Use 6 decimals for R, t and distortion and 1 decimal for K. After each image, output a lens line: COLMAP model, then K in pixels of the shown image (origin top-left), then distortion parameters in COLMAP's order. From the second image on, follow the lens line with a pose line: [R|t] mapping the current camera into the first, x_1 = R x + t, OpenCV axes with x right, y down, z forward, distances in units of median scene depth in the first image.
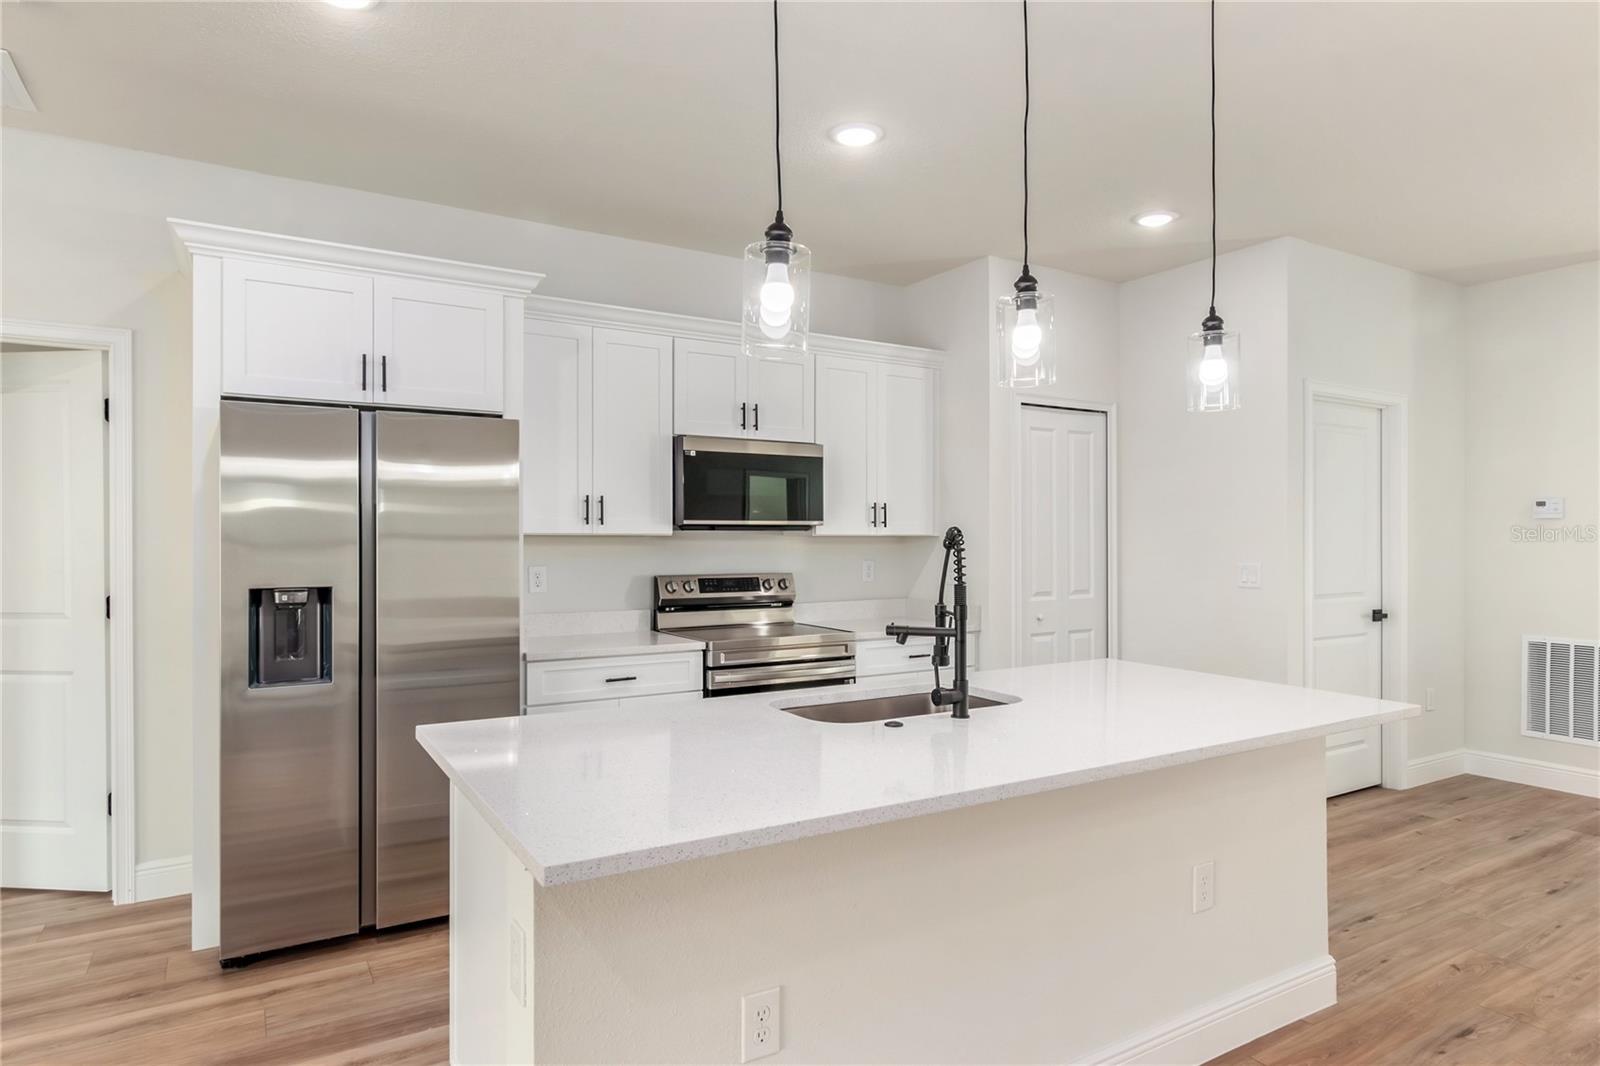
lens RADIAL K [[923.4, 0, 802.0], [0, 923.4, 538.7], [0, 0, 1]] dist [-0.001006, -0.000422]
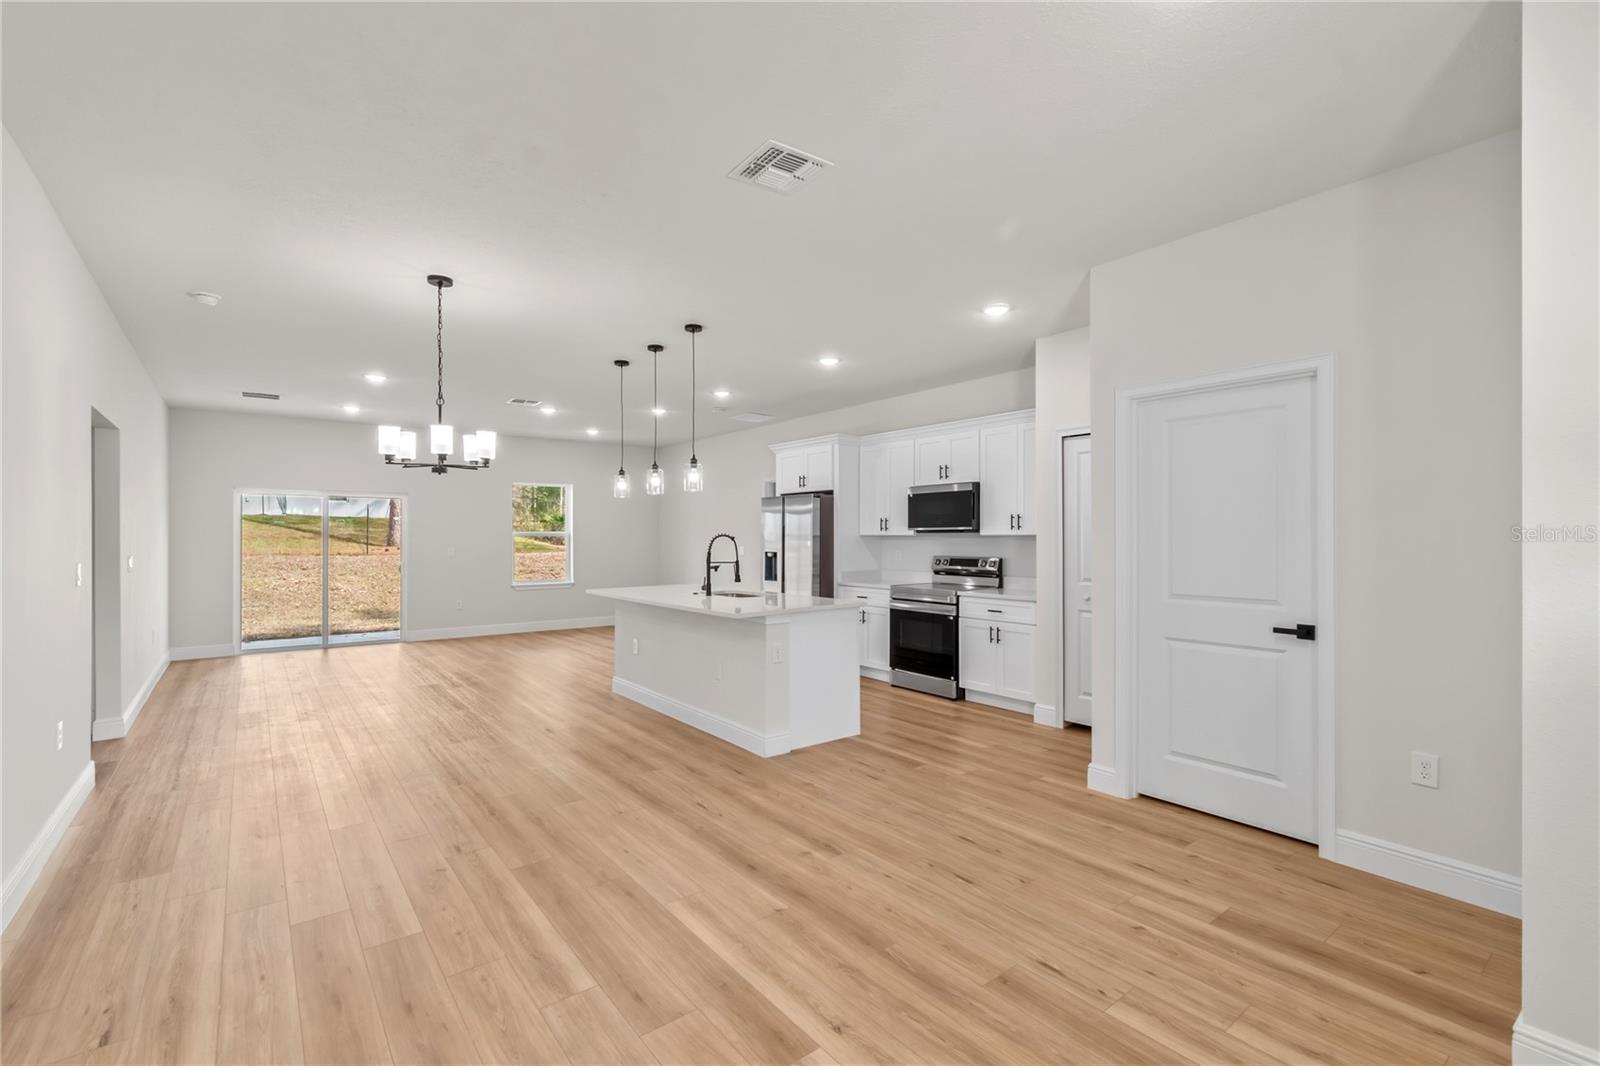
lens RADIAL K [[710.2, 0, 804.9], [0, 710.2, 539.4], [0, 0, 1]] dist [0.000764, -0.000155]
pose [[0.114072, 0.004197, -0.993464, 1.481743], [0.000441, 0.999991, 0.004275, -0.002004], [0.993472, -0.000926, 0.114069, 0.609792]]
